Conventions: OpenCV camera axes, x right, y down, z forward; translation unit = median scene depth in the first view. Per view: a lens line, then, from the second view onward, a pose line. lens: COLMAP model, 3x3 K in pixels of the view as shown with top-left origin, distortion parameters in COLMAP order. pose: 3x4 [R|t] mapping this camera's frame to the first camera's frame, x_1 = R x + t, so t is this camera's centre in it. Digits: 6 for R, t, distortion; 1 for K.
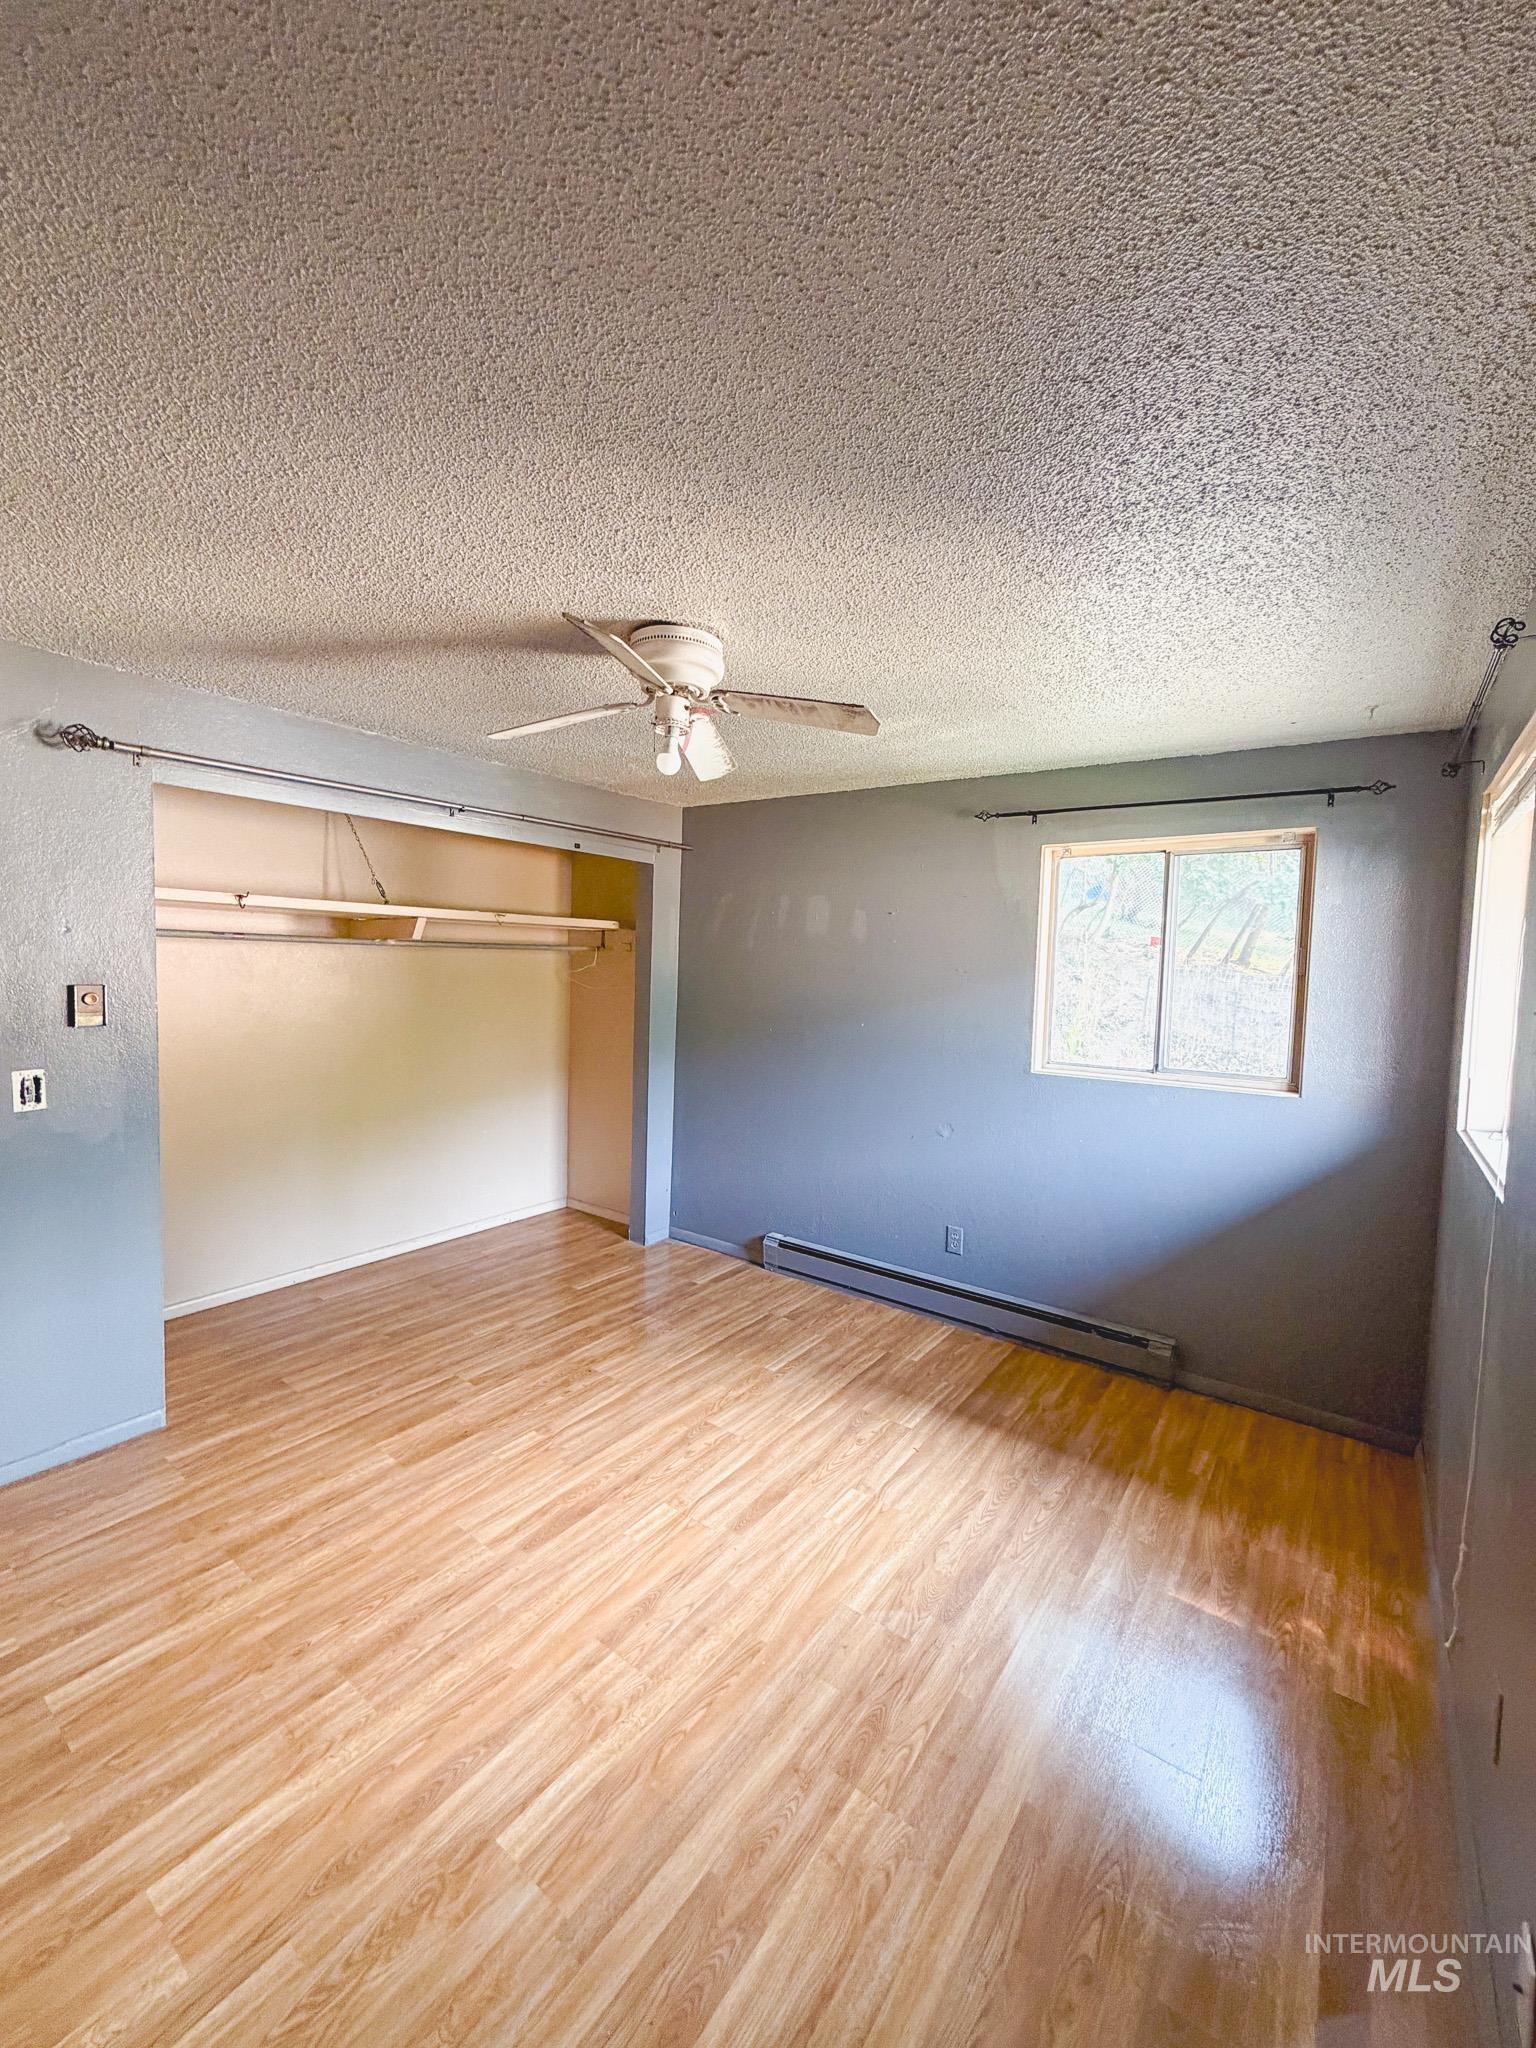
lens RADIAL K [[825.6, 0, 763.0], [0, 825.6, 1018.6], [0, 0, 1]] dist [0.000261, 0.000314]
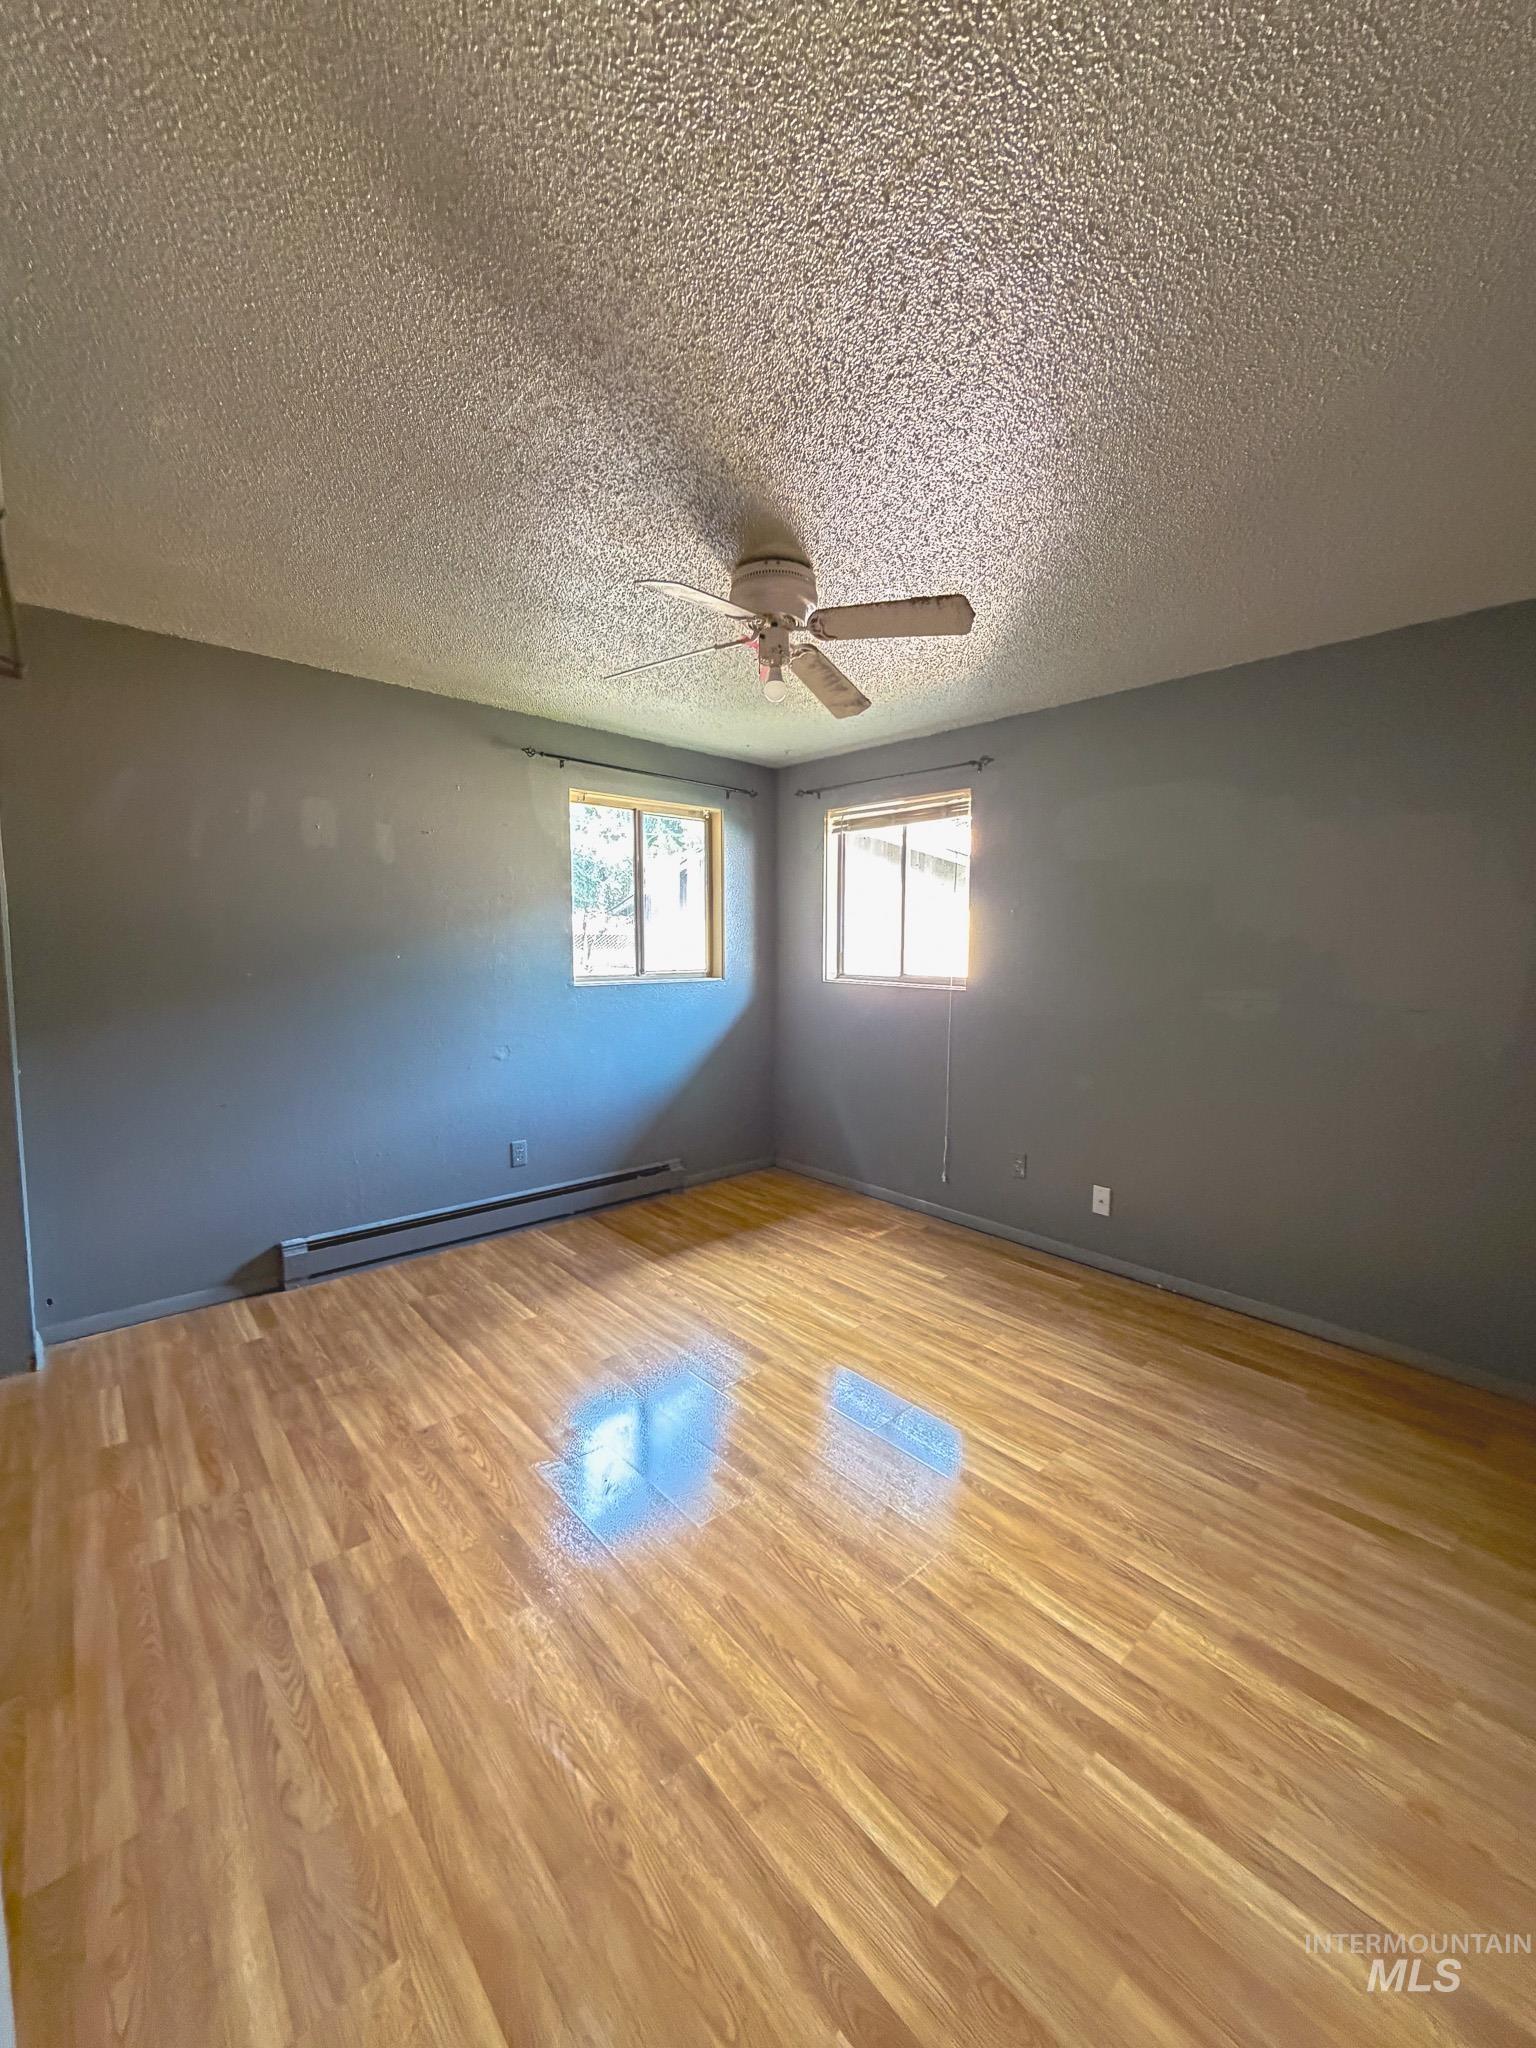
lens RADIAL K [[798.5, 0, 763.3], [0, 798.5, 1018.1], [0, 0, 1]] dist [0.000547, 0.000152]
pose [[0.207648, -0.121395, 0.970642, -0.941021], [0.058769, 0.992026, 0.111497, -0.010171], [-0.976437, 0.033891, 0.213126, 0.621500]]
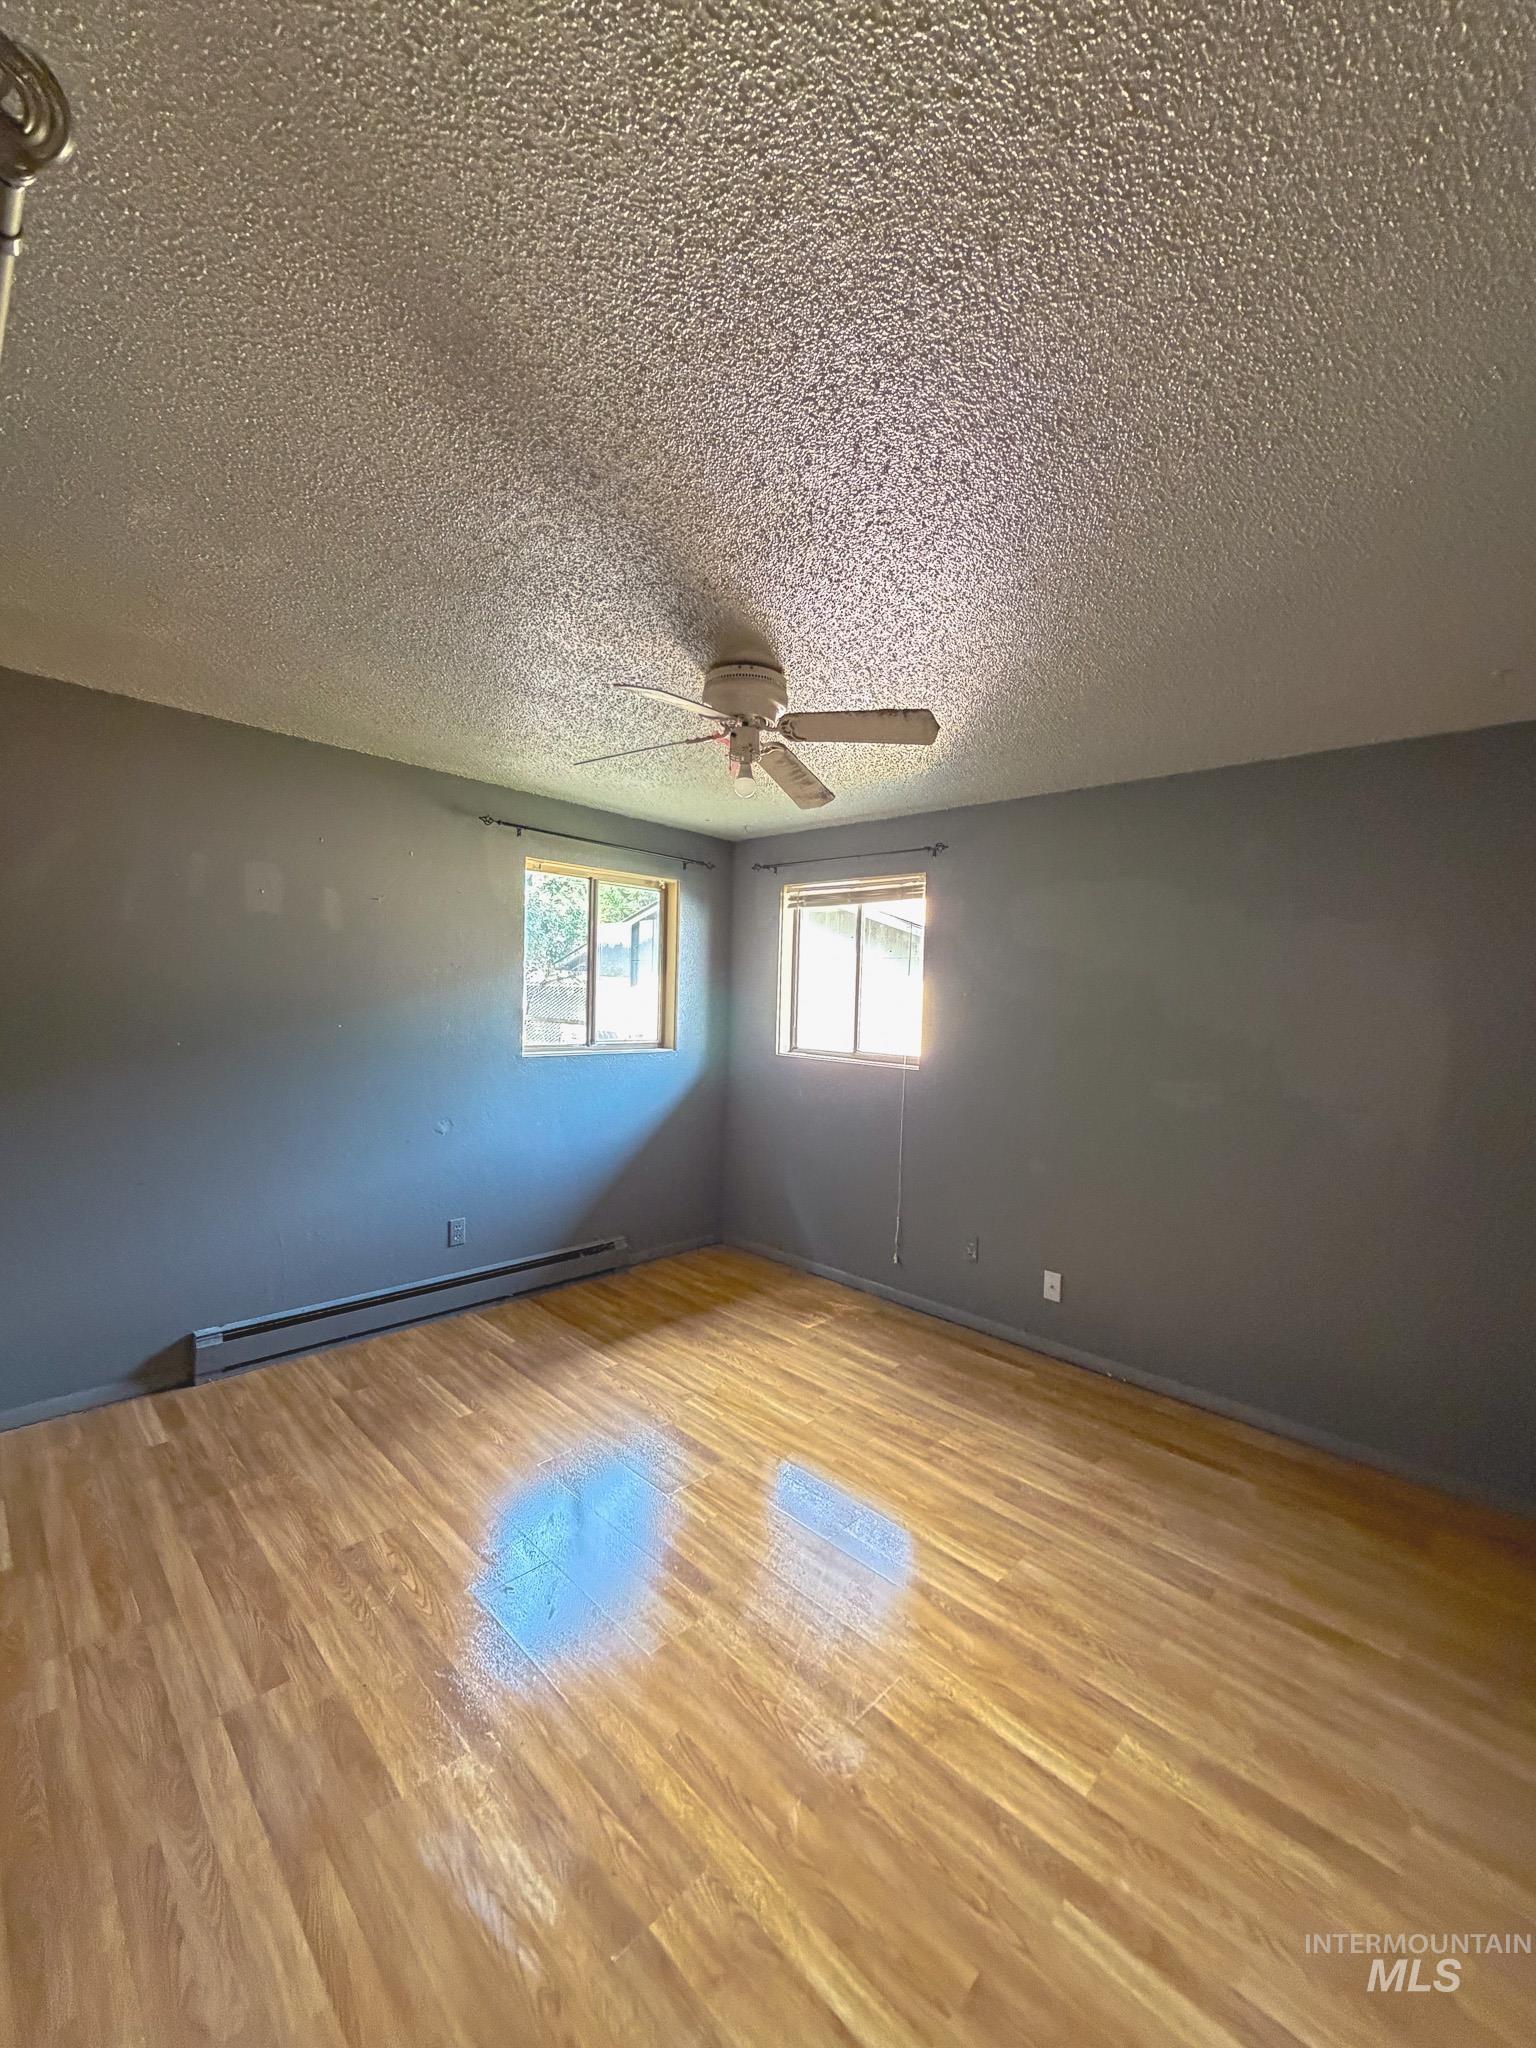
lens RADIAL K [[813.7, 0, 761.2], [0, 813.7, 1019.1], [0, 0, 1]] dist [-0.000745, 0.000200]
pose [[0.141046, -0.053240, 0.988570, -0.953979], [0.030617, 0.998310, 0.049396, -0.051119], [-0.989530, 0.023300, 0.142438, 0.640721]]
